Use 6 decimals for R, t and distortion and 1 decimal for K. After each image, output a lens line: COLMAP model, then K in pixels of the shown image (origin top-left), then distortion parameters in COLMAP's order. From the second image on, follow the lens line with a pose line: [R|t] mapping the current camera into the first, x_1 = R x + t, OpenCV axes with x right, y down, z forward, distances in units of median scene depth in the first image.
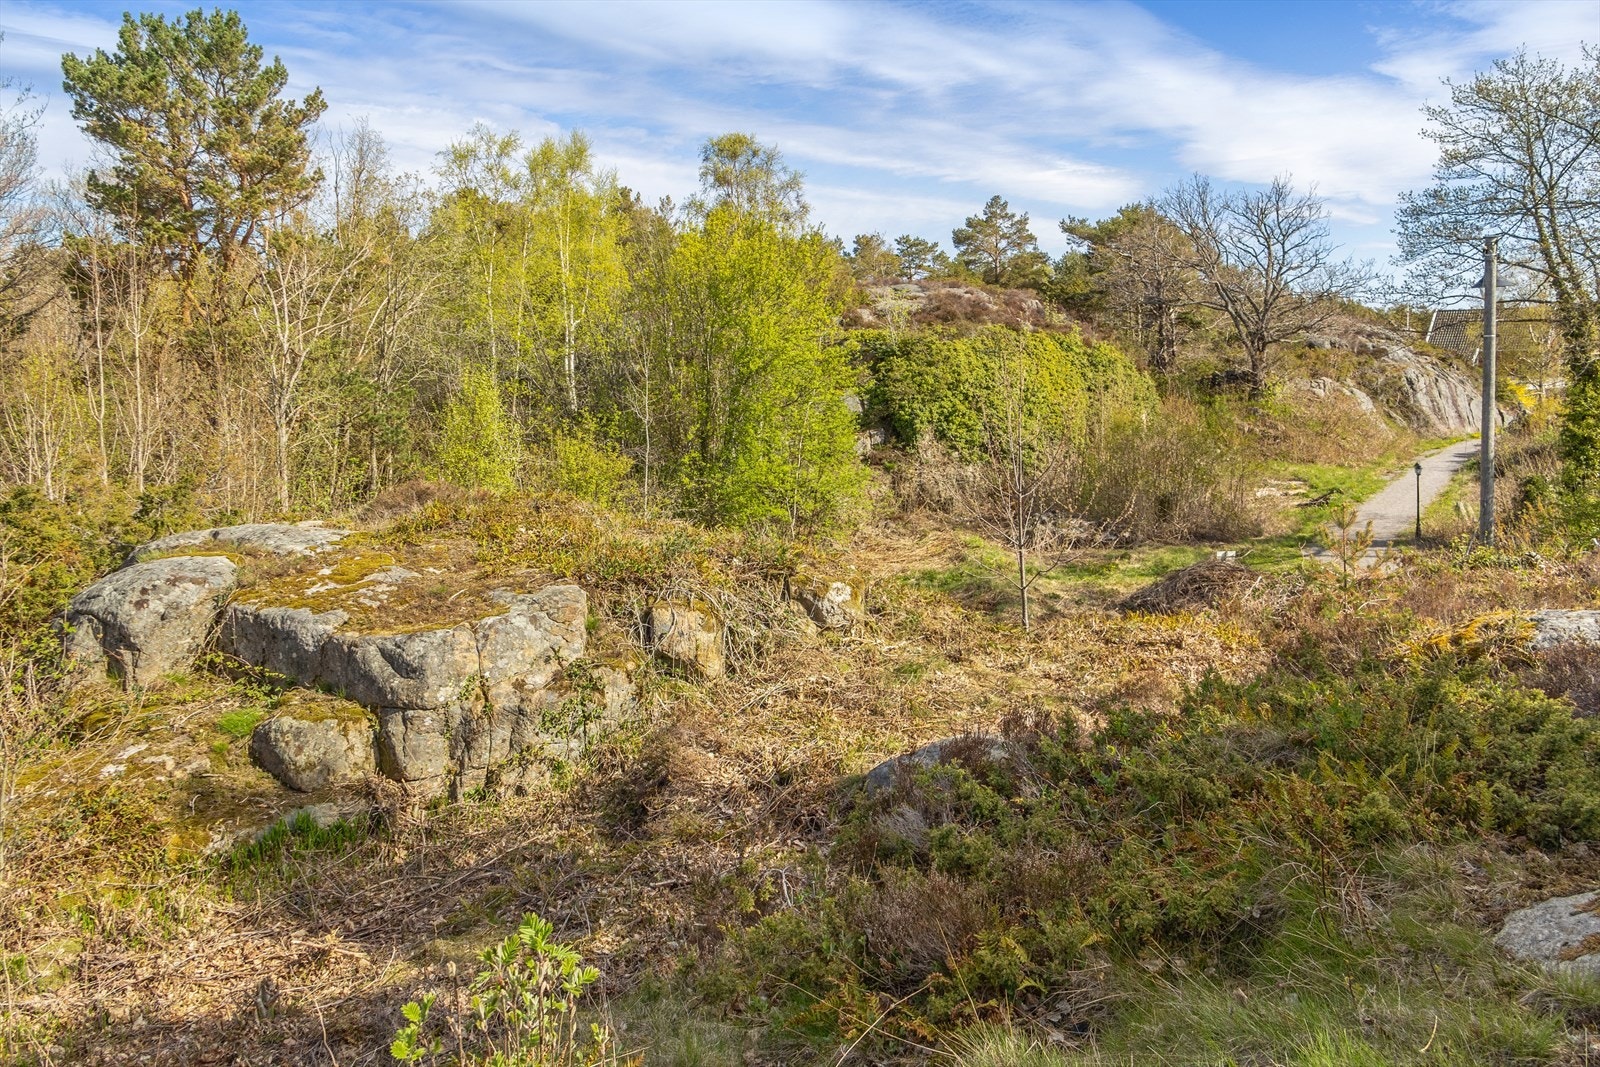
lens RADIAL K [[1098.4, 0, 767.3], [0, 1098.4, 477.2], [0, 0, 1]] dist [-0.001426, -0.002056]
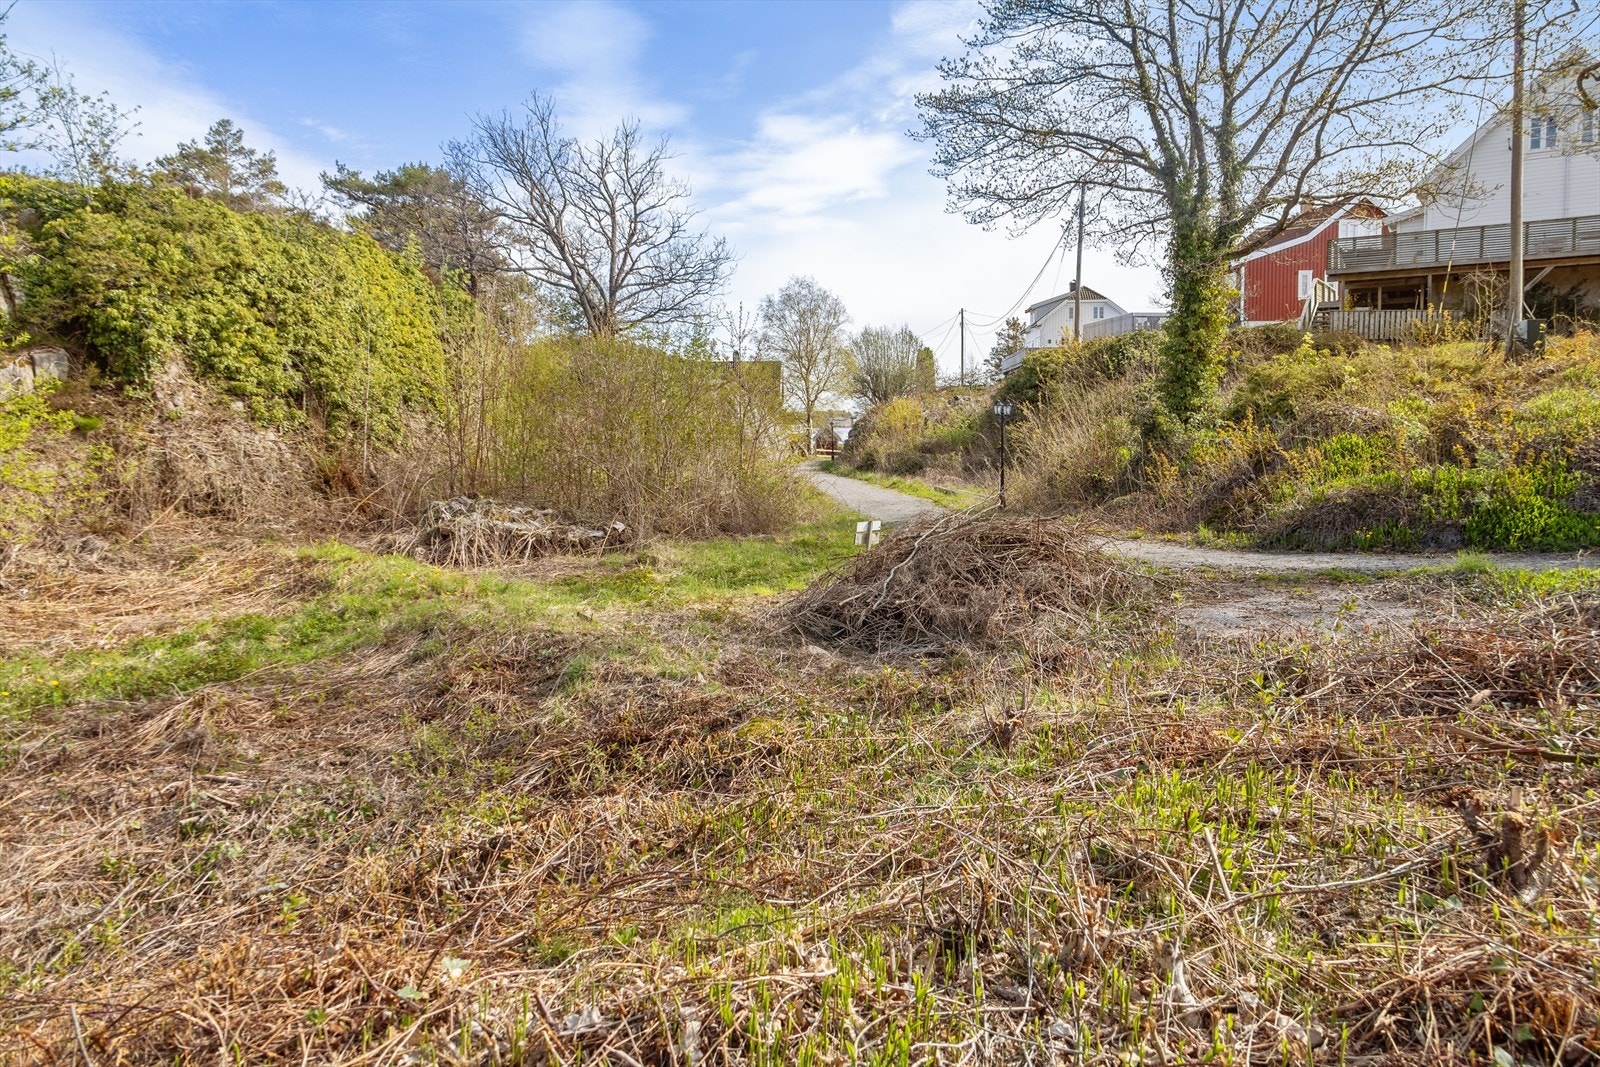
lens RADIAL K [[1098.4, 0, 767.3], [0, 1098.4, 477.2], [0, 0, 1]] dist [-0.001426, -0.002056]
pose [[0.761071, -0.007195, 0.648629, 0.031040], [0.063674, 0.995938, -0.063664, 0.056587], [-0.645536, 0.089753, 0.758437, 0.463994]]
